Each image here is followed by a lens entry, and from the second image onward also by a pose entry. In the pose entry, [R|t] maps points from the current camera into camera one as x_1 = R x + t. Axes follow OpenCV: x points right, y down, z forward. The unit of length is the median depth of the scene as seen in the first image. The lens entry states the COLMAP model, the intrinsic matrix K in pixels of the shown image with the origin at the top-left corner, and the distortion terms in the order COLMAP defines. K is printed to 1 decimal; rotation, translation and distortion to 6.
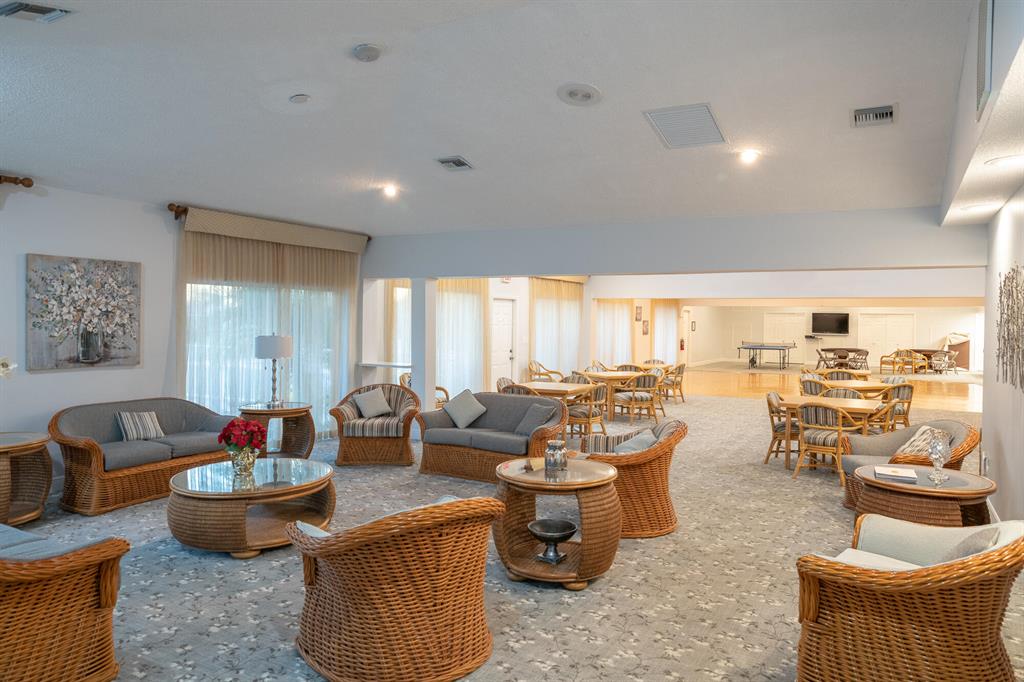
lens RADIAL K [[700.4, 0, 516.2], [0, 700.4, 322.9], [0, 0, 1]] dist [-0.000982, 0.048090]
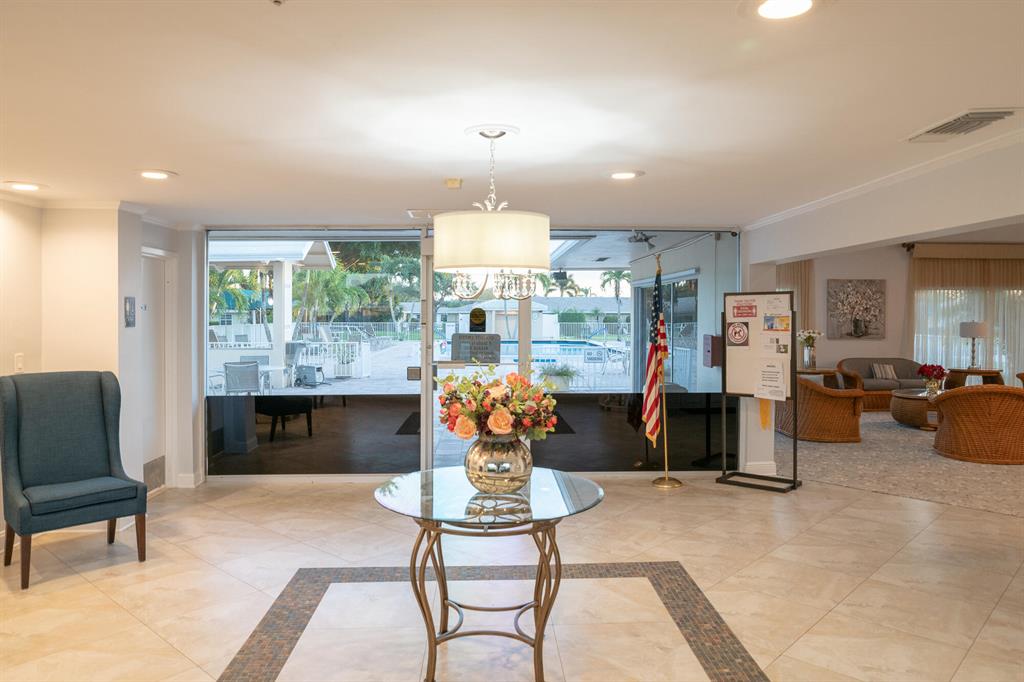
lens RADIAL K [[700.4, 0, 516.2], [0, 700.4, 322.9], [0, 0, 1]] dist [-0.000982, 0.048090]
pose [[0.525245, 0.000842, -0.850951, 0.472454], [-0.002275, 0.999997, -0.000415, 0.024306], [0.850948, 0.002154, 0.525245, -0.699570]]
